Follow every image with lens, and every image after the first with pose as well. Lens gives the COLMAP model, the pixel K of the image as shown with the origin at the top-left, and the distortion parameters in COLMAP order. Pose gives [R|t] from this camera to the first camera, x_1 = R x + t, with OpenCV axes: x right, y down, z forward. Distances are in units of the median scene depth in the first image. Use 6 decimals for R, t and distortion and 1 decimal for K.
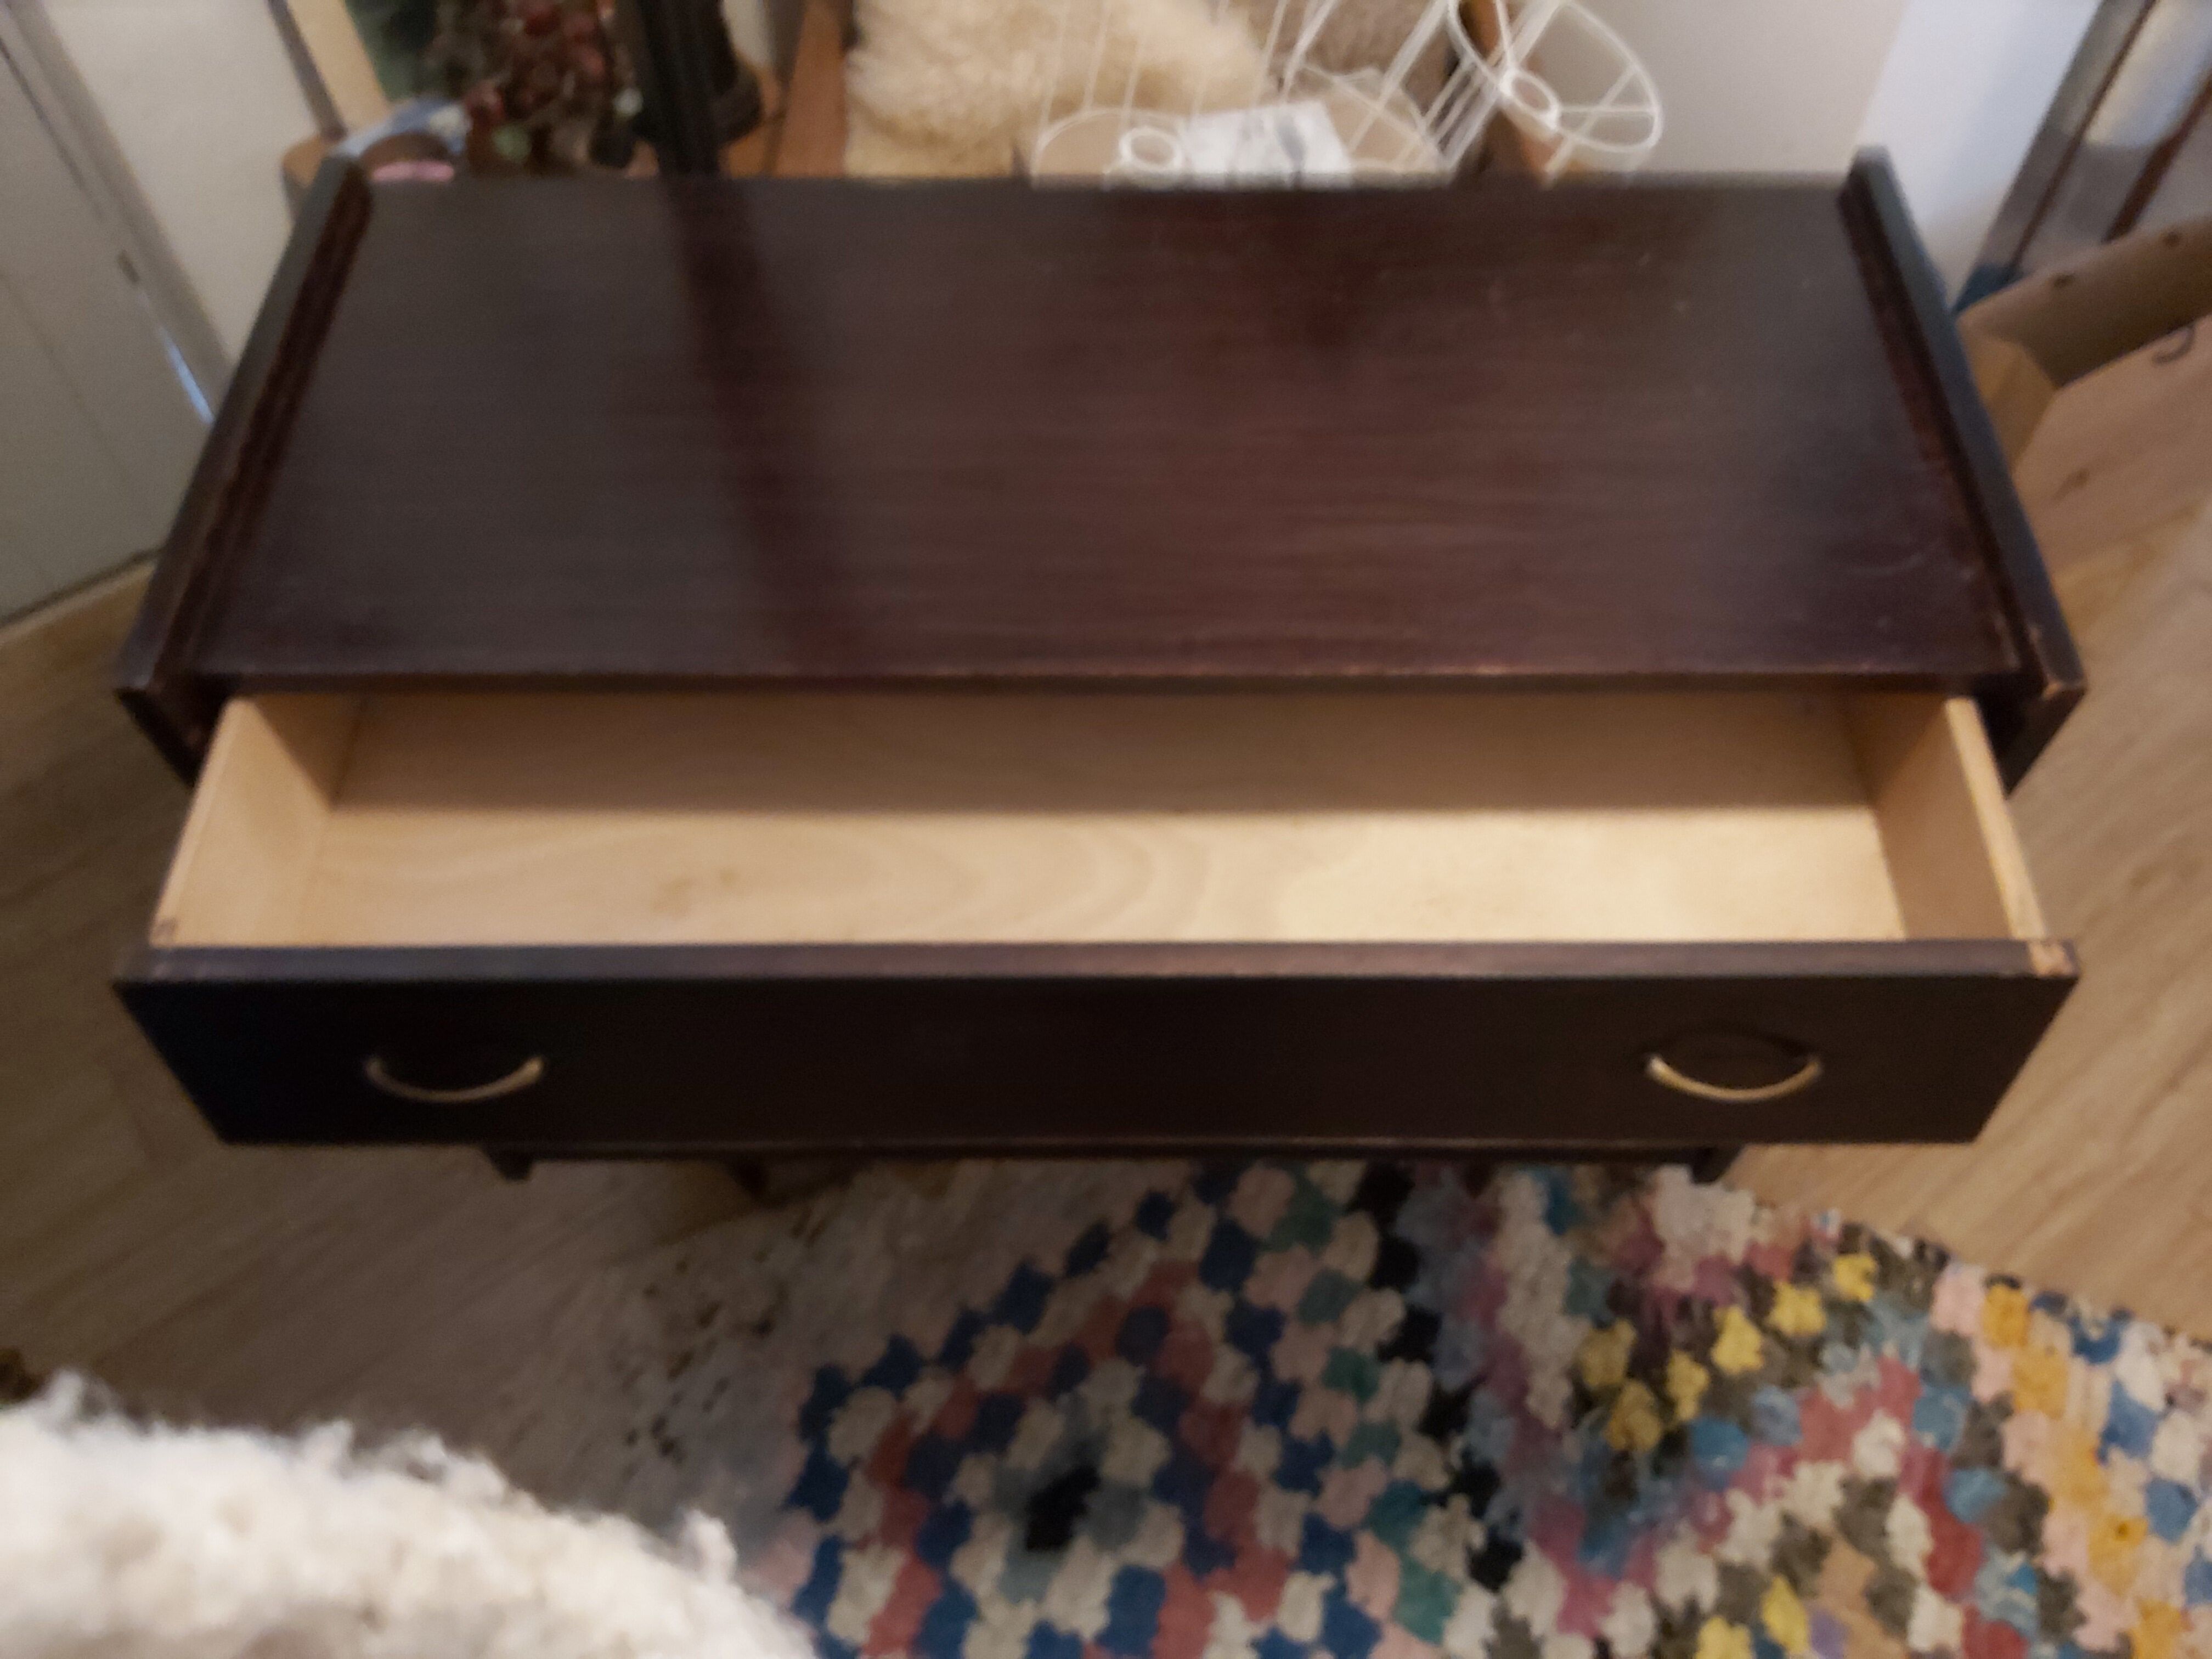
lens RADIAL K [[1818.8, 0, 1120.9], [0, 1818.8, 851.8], [0, 0, 1]] dist [-0.047364, -0.031025]
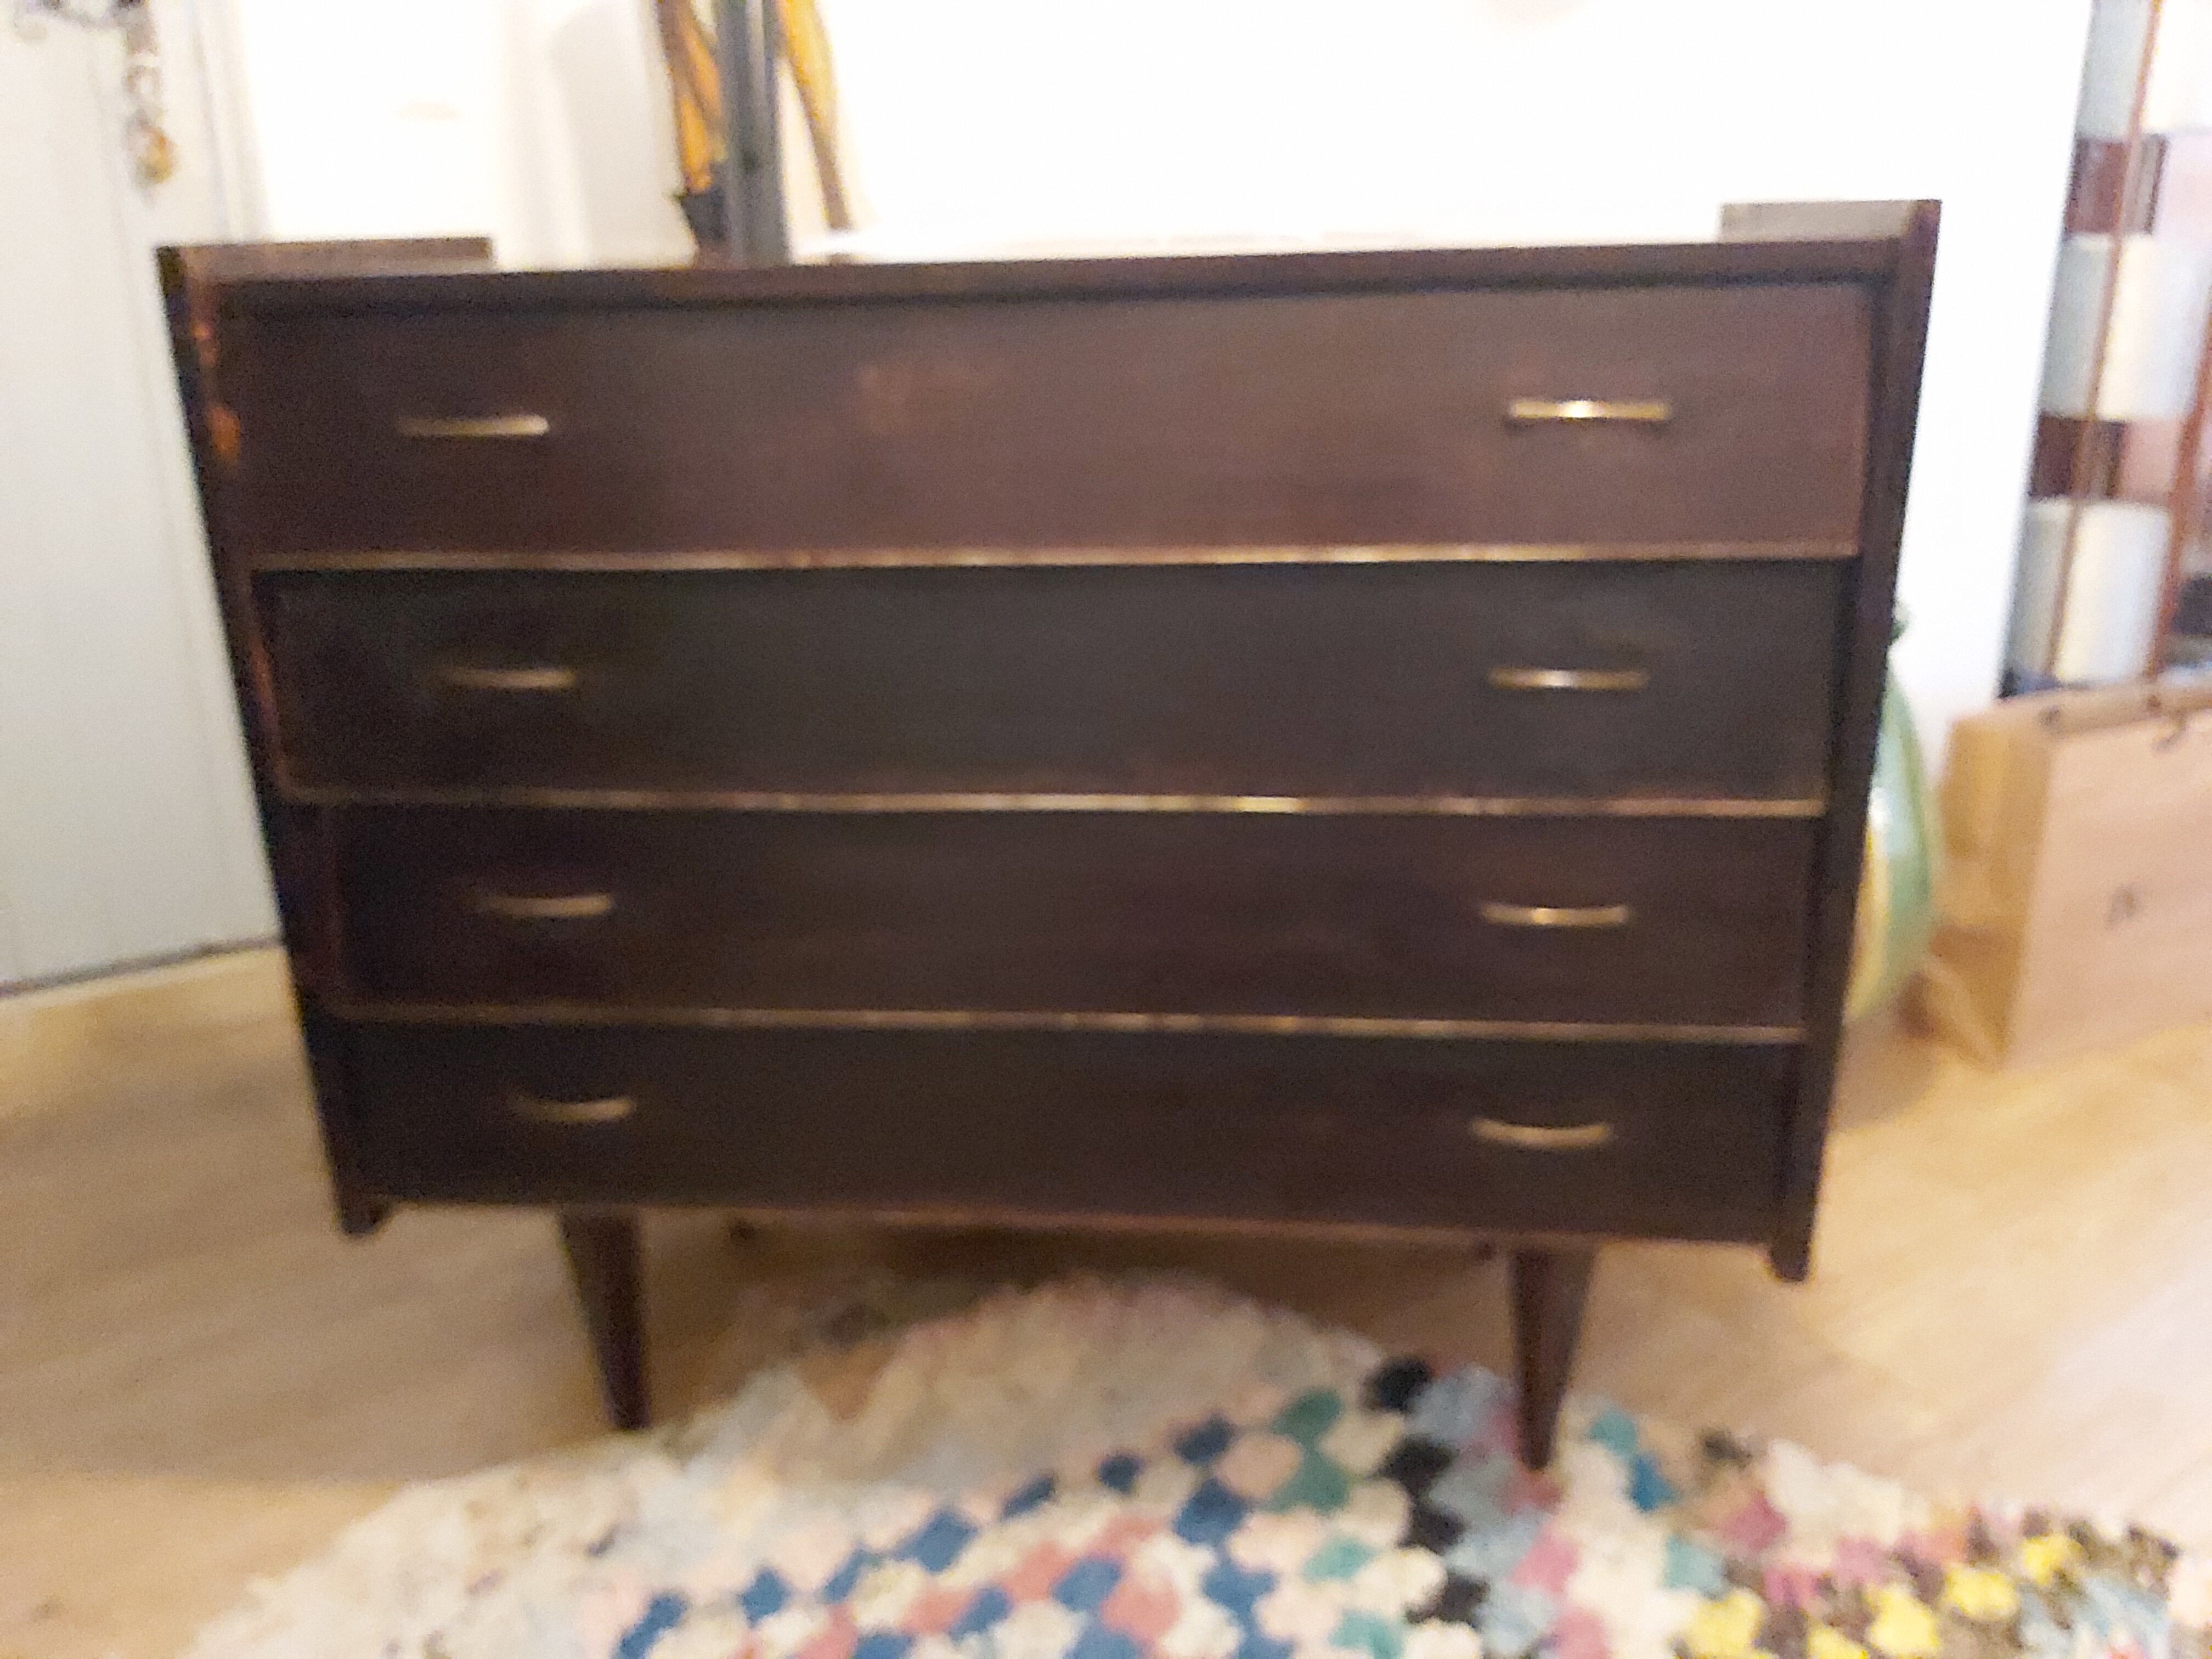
lens RADIAL K [[1818.8, 0, 1140.3], [0, 1818.8, 814.9], [0, 0, 1]] dist [-0.047364, -0.031025]
pose [[0.996489, 0.008862, -0.083253, 0.093606], [-0.060638, 0.762046, -0.644677, 0.507241], [0.057730, 0.647462, 0.759908, 0.230060]]
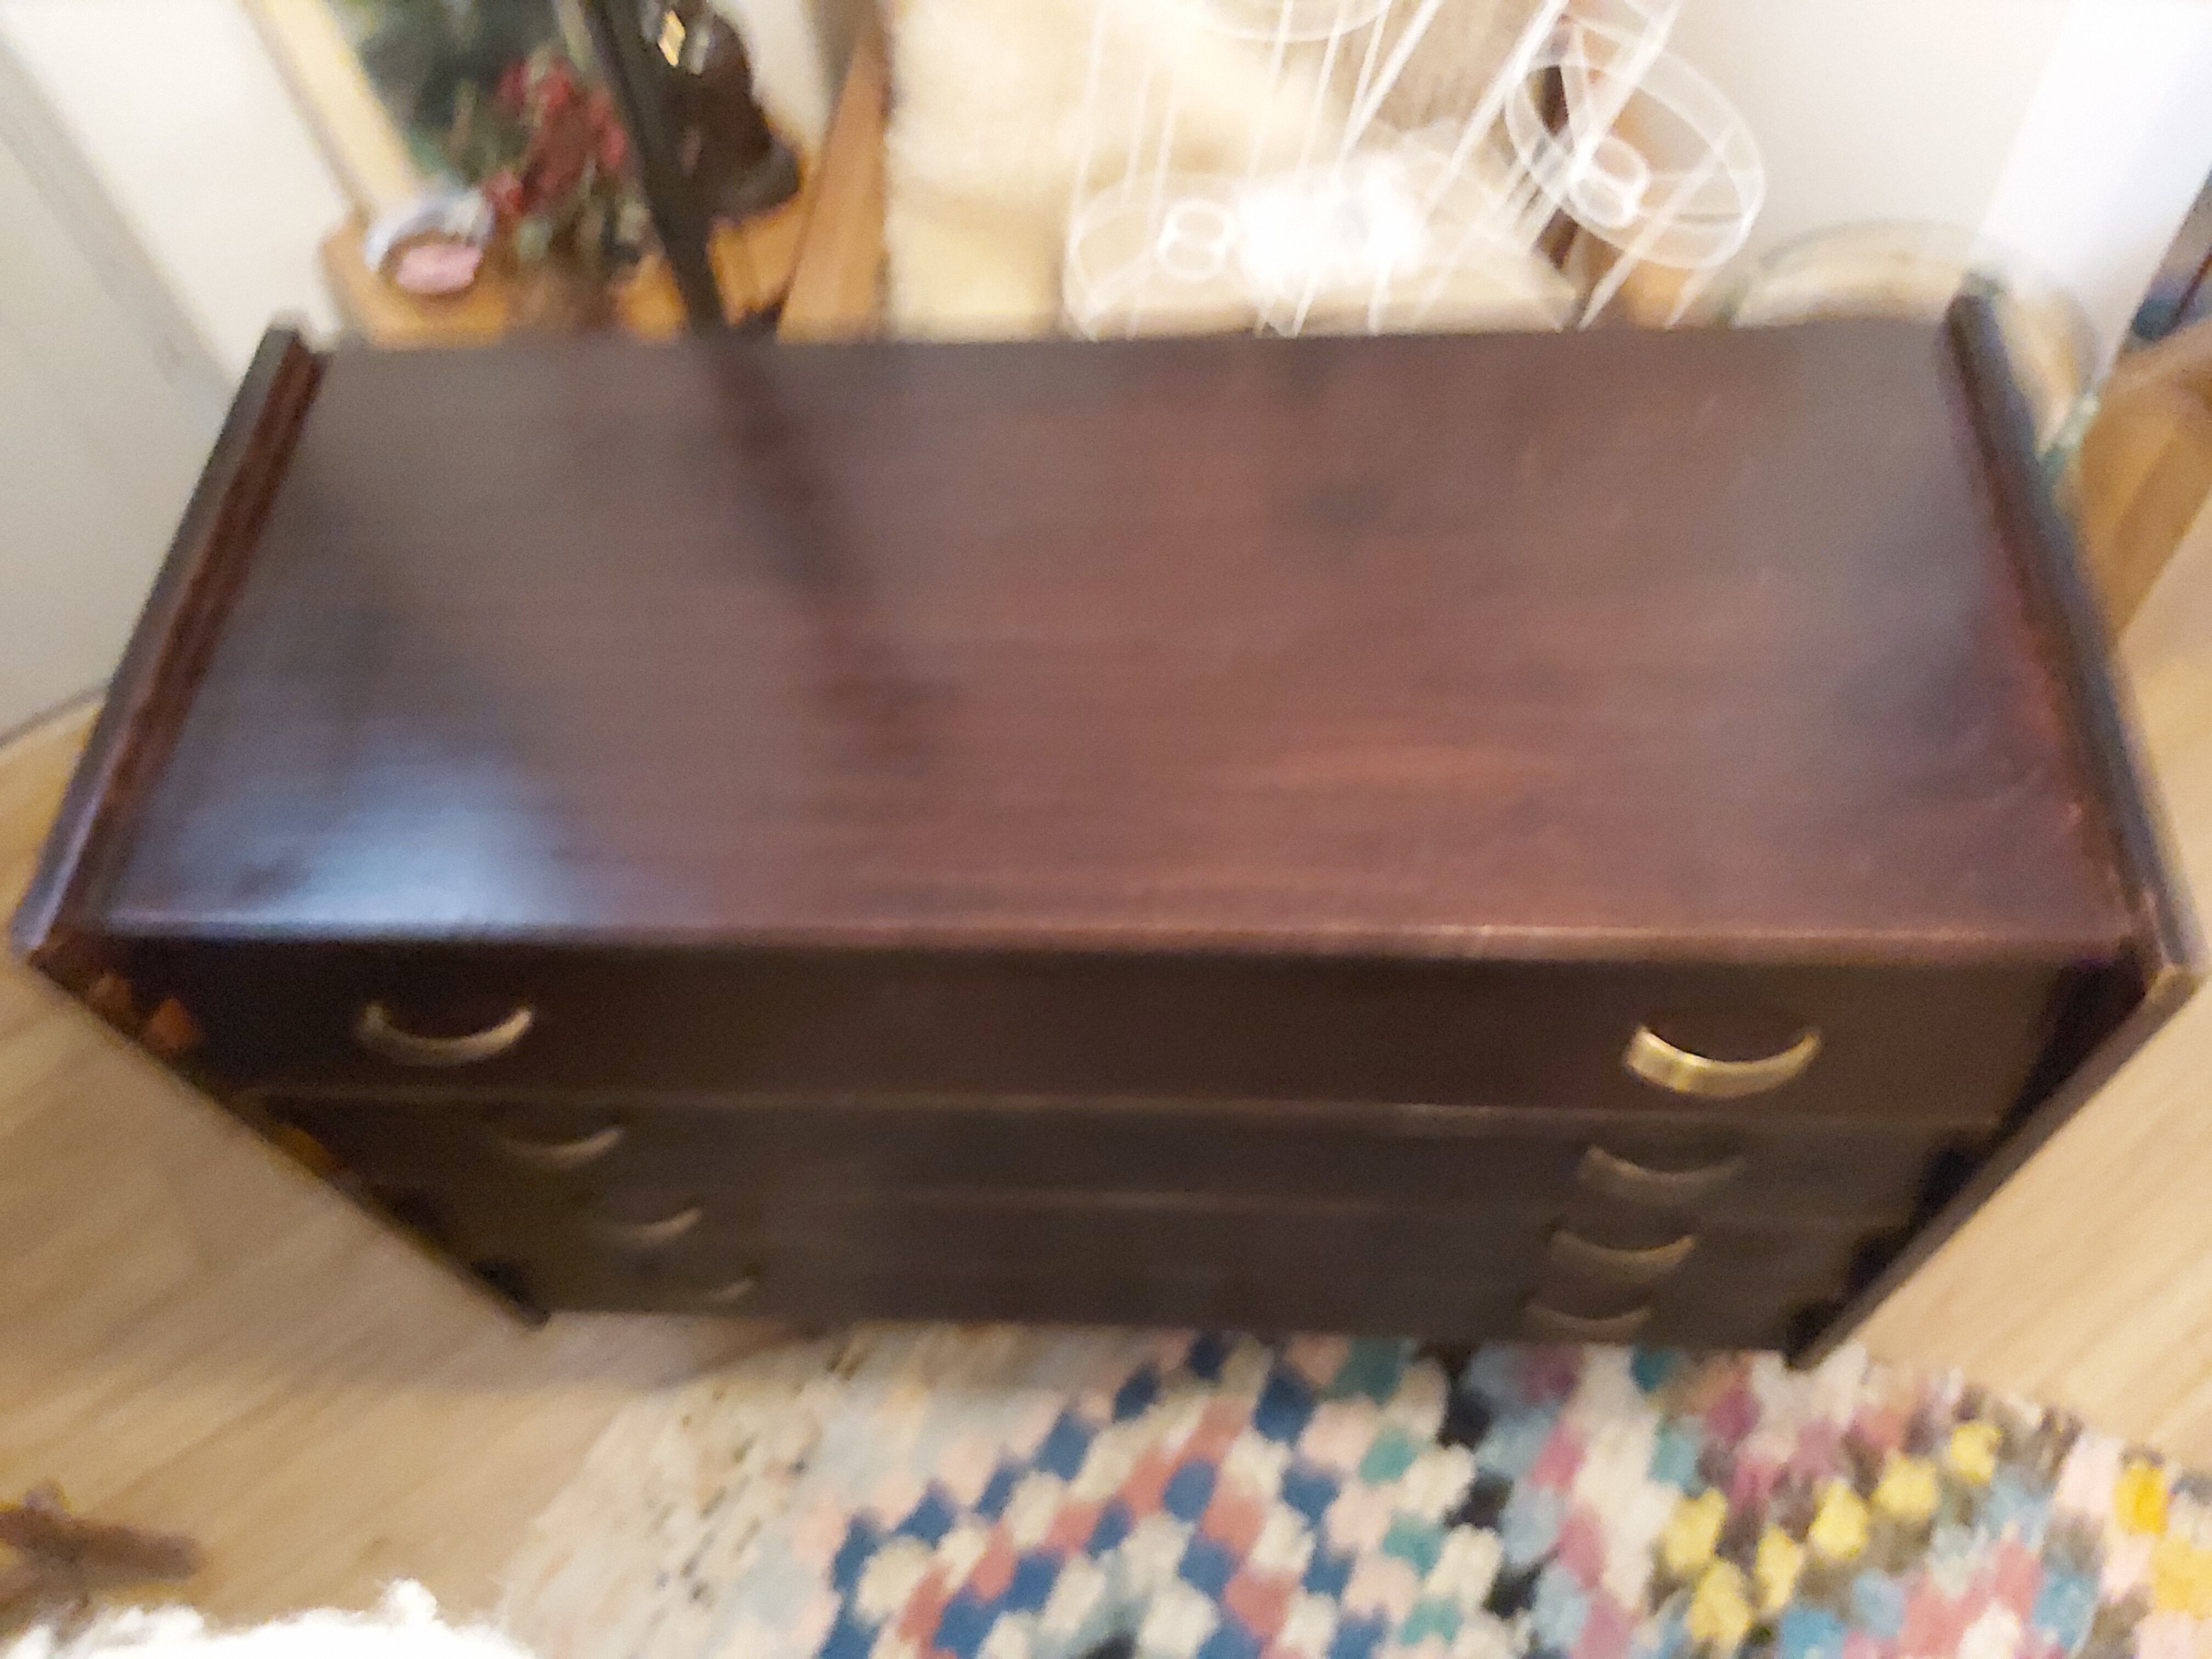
lens RADIAL K [[1818.8, 0, 1118.4], [0, 1818.8, 823.4], [0, 0, 1]] dist [-0.047364, -0.031025]
pose [[0.995148, 0.004264, -0.098293, 0.066252], [-0.001764, 0.999673, 0.025511, -0.106132], [0.098369, -0.025214, 0.994831, 0.069954]]
